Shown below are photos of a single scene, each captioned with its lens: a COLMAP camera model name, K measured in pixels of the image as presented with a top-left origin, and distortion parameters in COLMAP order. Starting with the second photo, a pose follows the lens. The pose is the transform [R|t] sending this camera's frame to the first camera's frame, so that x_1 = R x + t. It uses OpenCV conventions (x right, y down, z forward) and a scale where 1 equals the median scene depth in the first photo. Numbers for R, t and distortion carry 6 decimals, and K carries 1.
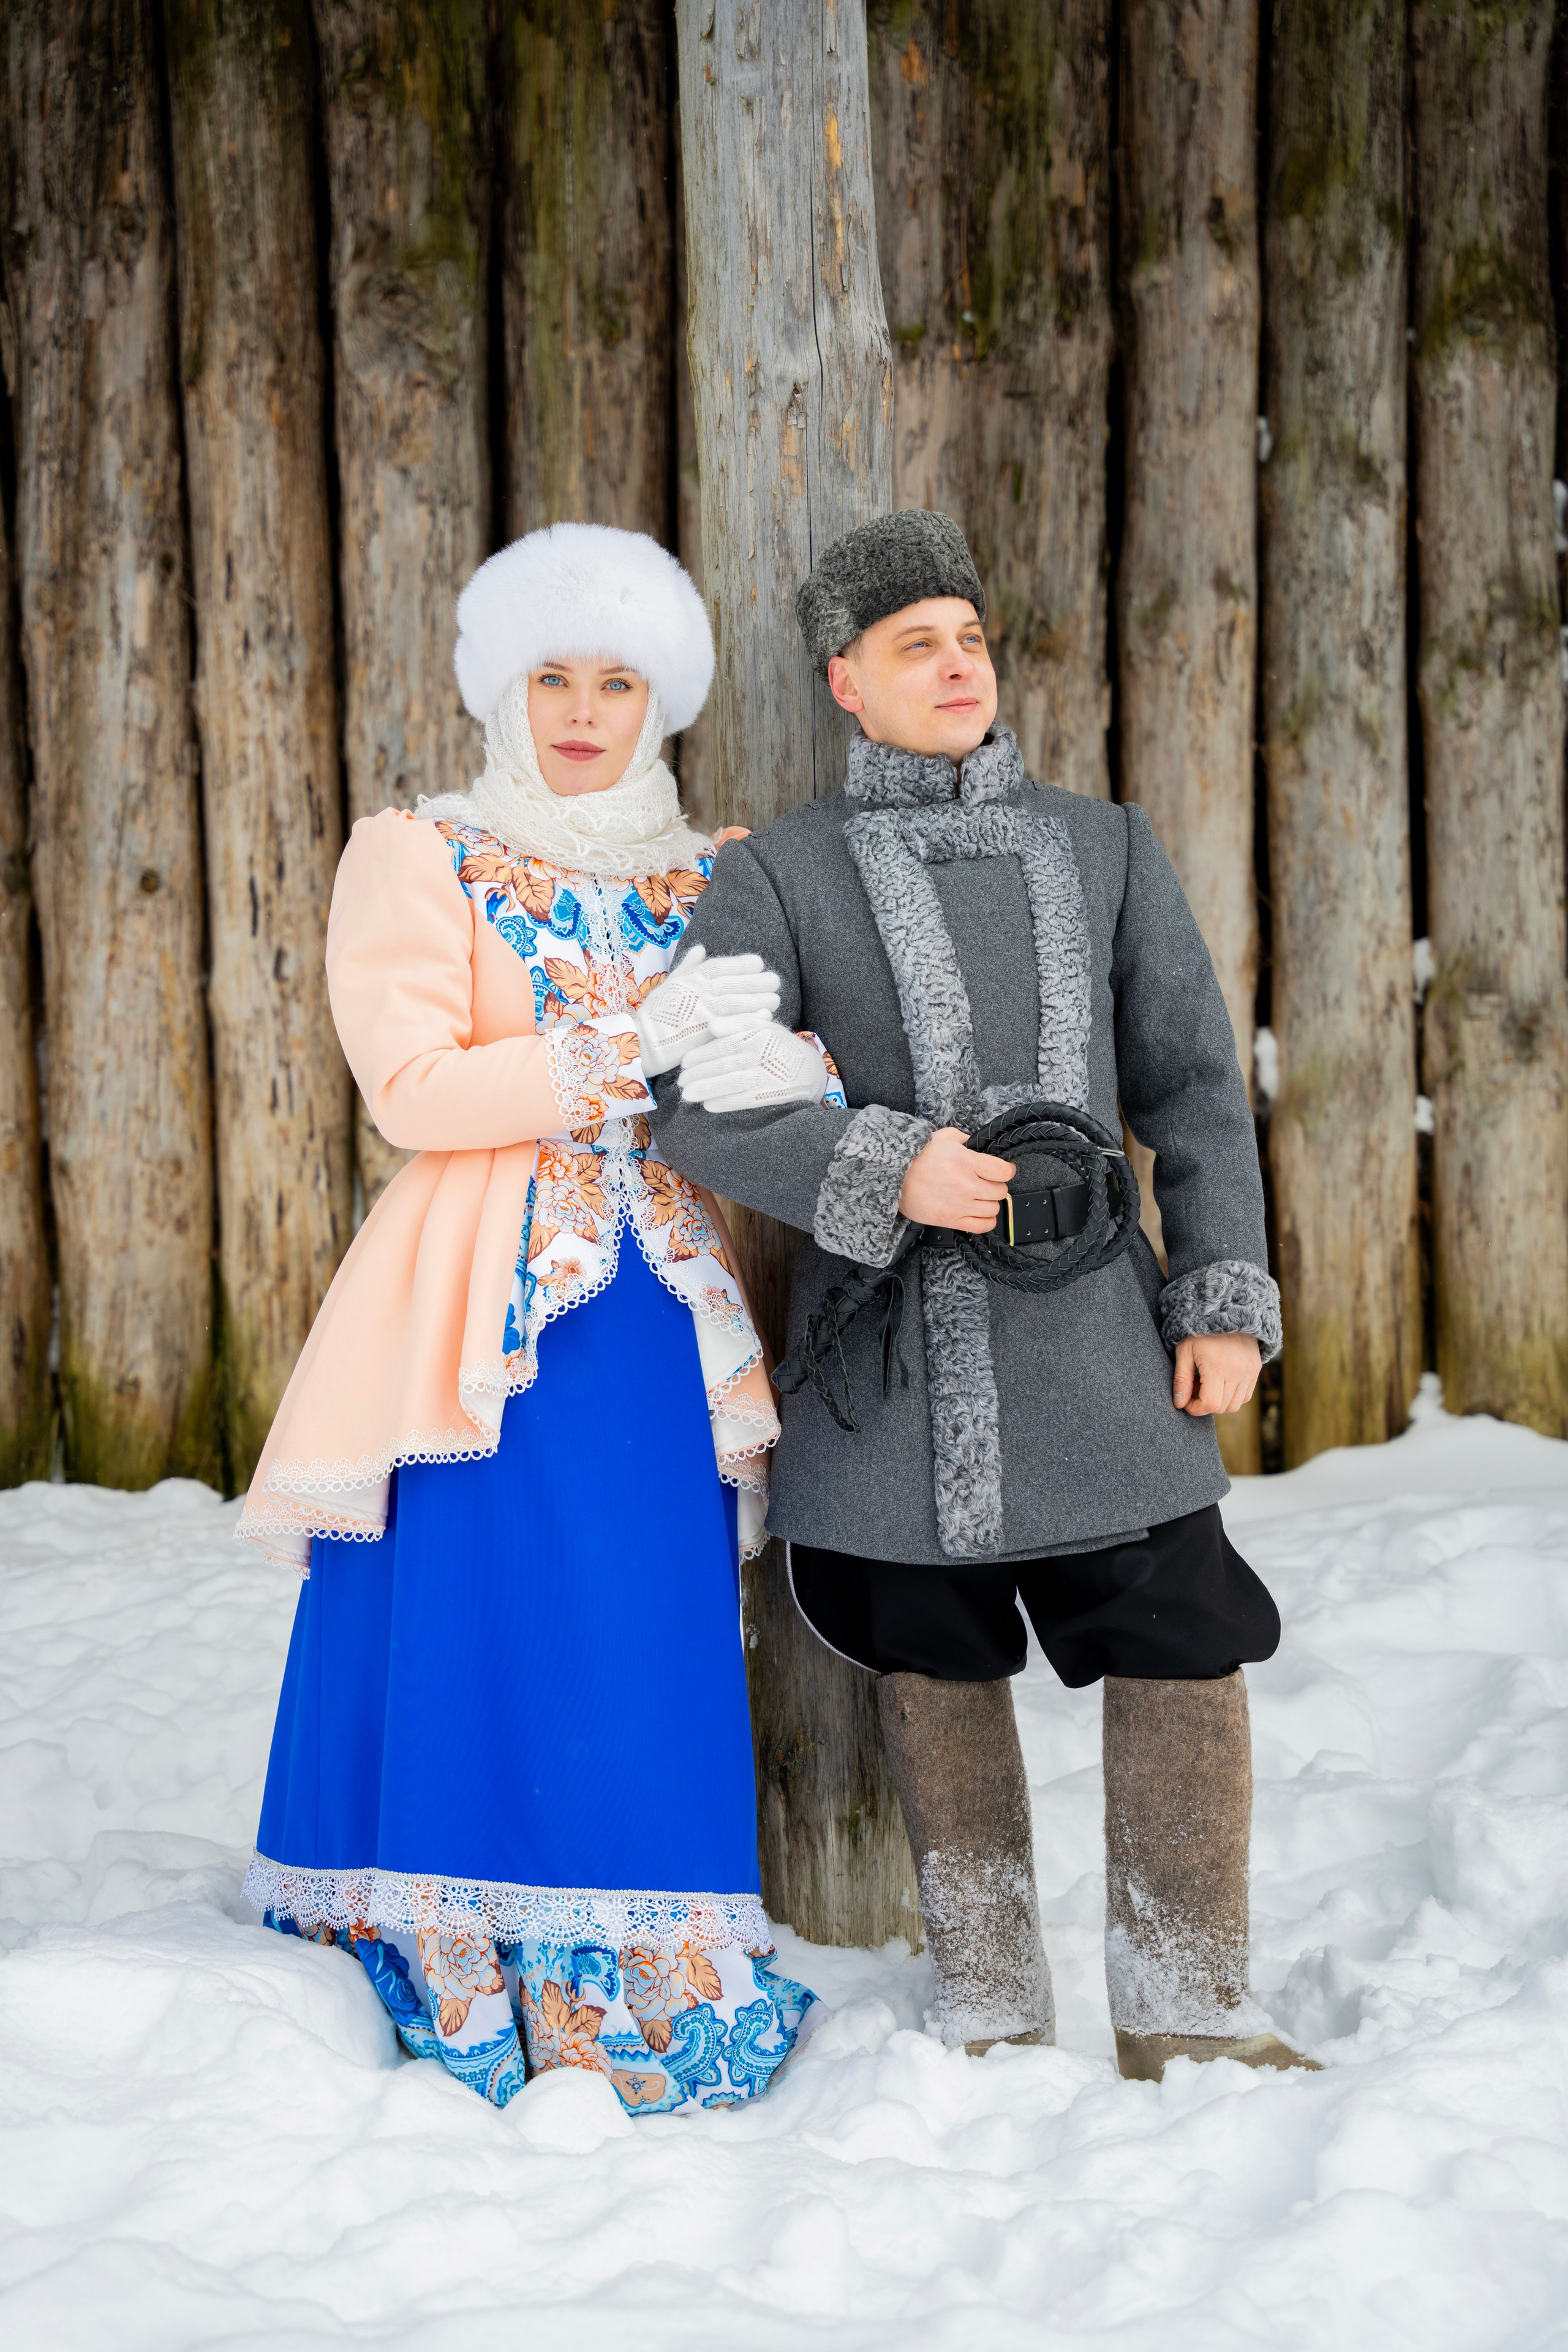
lens RADIAL K [[4211.2, 0, 784.0], [0, 4211.2, 1176.0], [0, 0, 1]] dist [0.252417, 0.022205]
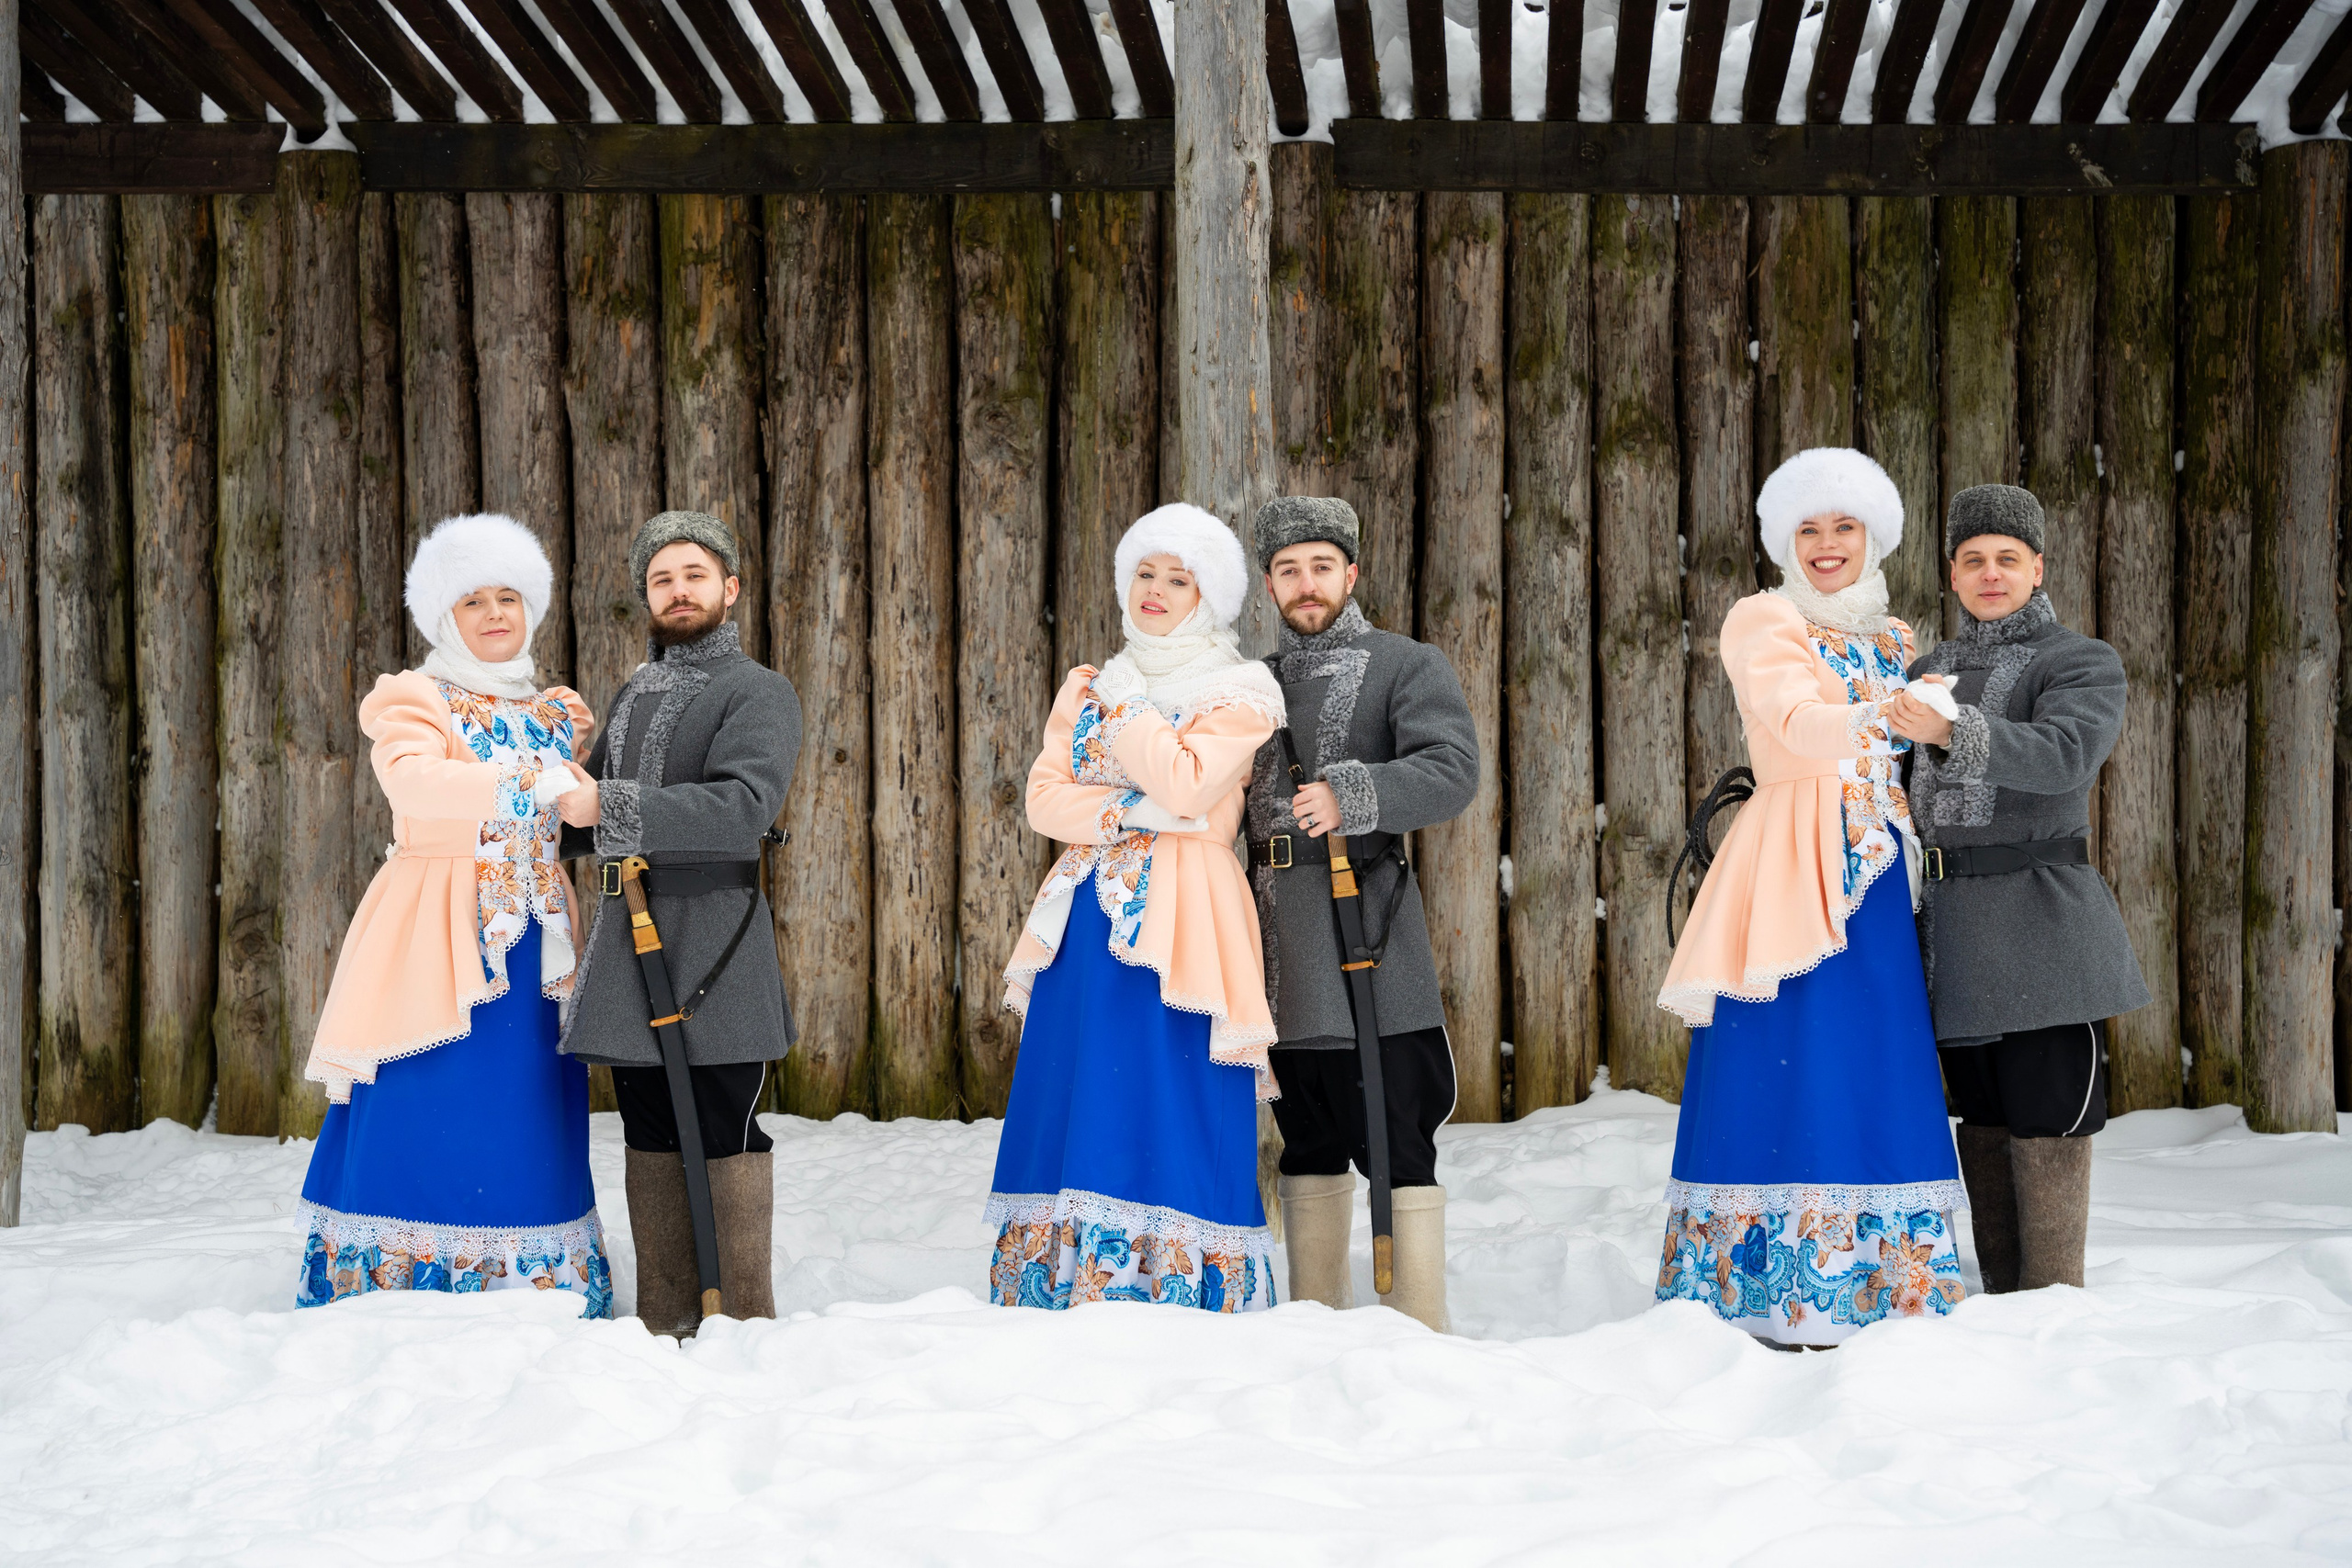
lens RADIAL K [[4258.3, 0, 1176.0], [0, 4258.3, 784.0], [0, 0, 1]] dist [0.223447, -0.002712]
pose [[0.999846, 0.016729, -0.005322, -0.007602], [-0.017069, 0.997256, -0.072032, 0.061290], [0.004102, 0.072111, 0.997388, -0.686422]]
